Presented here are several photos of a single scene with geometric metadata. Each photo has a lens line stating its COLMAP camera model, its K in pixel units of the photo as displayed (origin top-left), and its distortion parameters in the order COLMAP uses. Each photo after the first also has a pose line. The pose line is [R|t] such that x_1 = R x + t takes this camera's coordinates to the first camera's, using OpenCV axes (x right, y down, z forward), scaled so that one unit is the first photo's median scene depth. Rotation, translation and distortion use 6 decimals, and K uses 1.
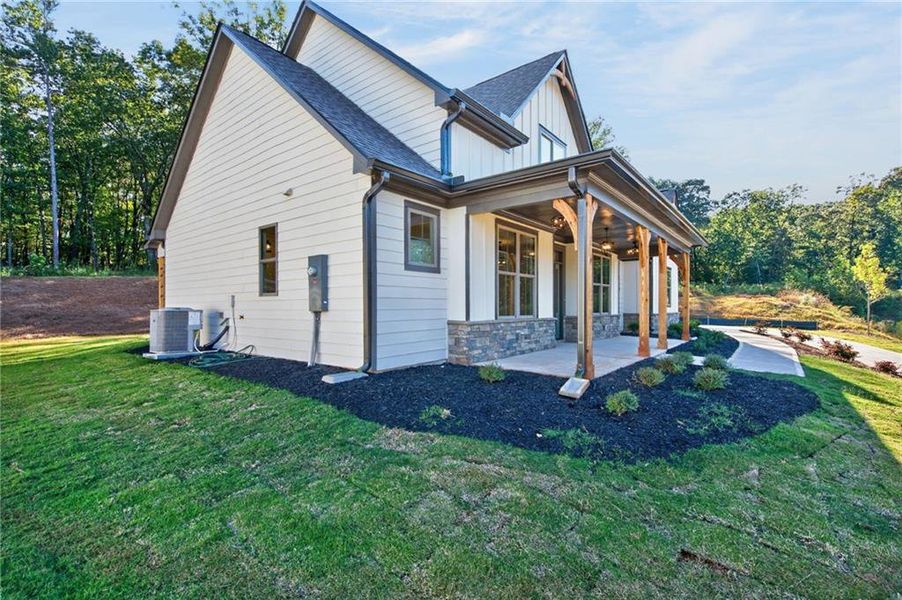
lens RADIAL K [[404.9, 0, 452.4], [0, 404.9, 299.3], [0, 0, 1]] dist [0.007080, -0.000379]
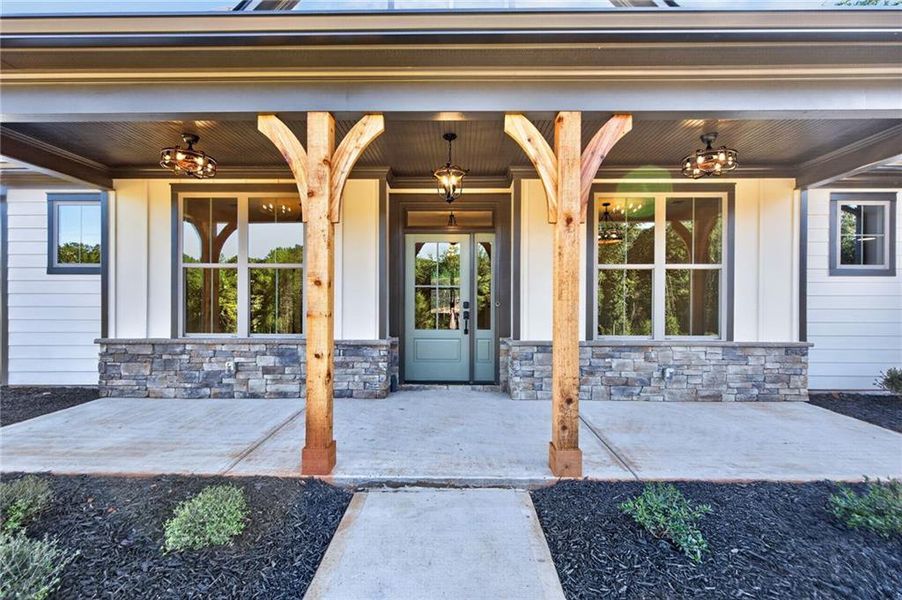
lens RADIAL K [[366.2, 0, 450.8], [0, 366.2, 317.9], [0, 0, 1]] dist [0.001093, -0.000030]
pose [[0.656710, 0.001287, -0.754142, 0.762870], [0.009261, 0.999909, 0.009770, 0.014048], [0.754087, -0.013401, 0.656638, 0.852543]]
